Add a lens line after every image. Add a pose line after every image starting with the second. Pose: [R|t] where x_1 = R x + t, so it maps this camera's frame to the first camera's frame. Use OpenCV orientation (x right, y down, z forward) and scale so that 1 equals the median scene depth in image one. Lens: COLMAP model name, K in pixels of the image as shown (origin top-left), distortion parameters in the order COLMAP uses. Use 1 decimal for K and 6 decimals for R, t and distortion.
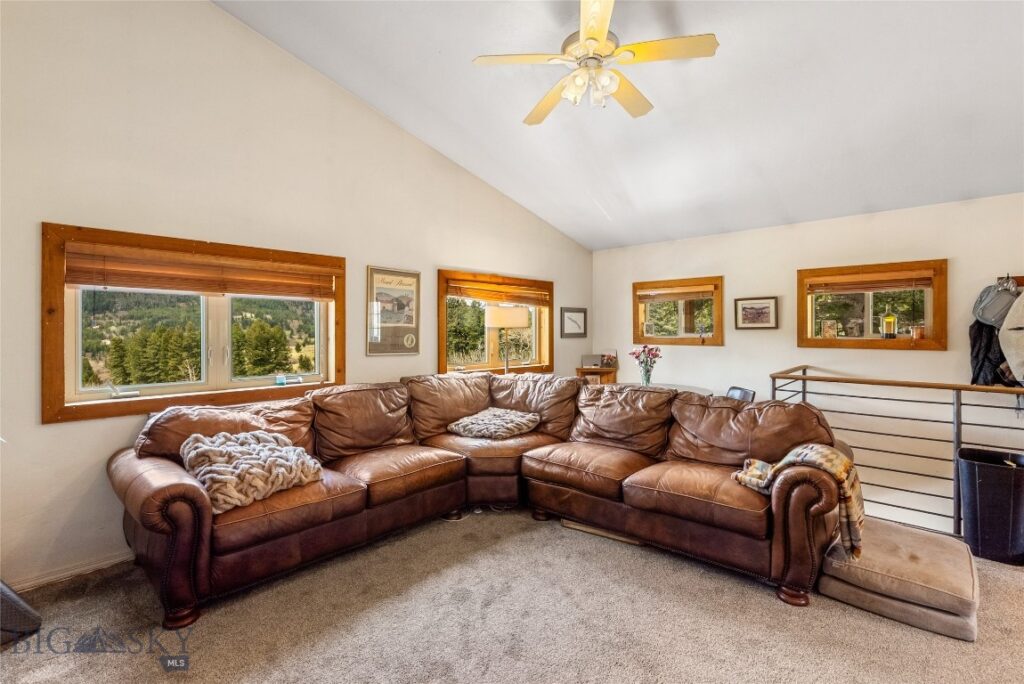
lens RADIAL K [[467.6, 0, 532.5], [0, 467.6, 332.0], [0, 0, 1]] dist [-0.001563, -0.000038]
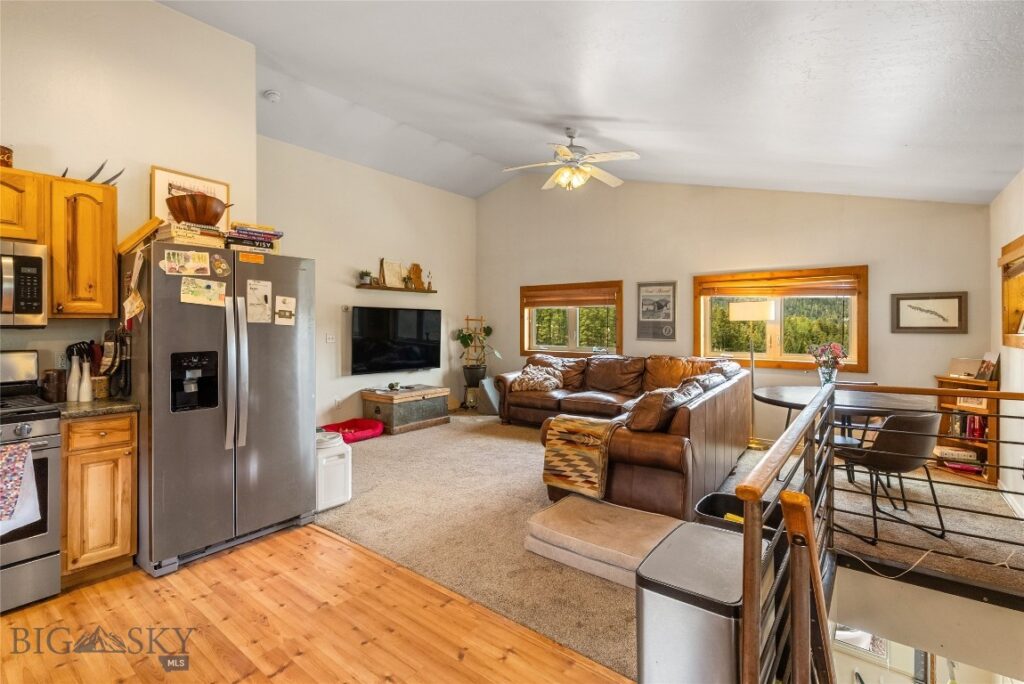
lens RADIAL K [[467.6, 0, 518.5], [0, 467.6, 322.0], [0, 0, 1]] dist [-0.001563, -0.000038]
pose [[0.099794, 0.004043, -0.995000, 0.810003], [0.000728, 0.999991, 0.004137, -0.010269], [0.995008, -0.001138, 0.099790, 0.301874]]
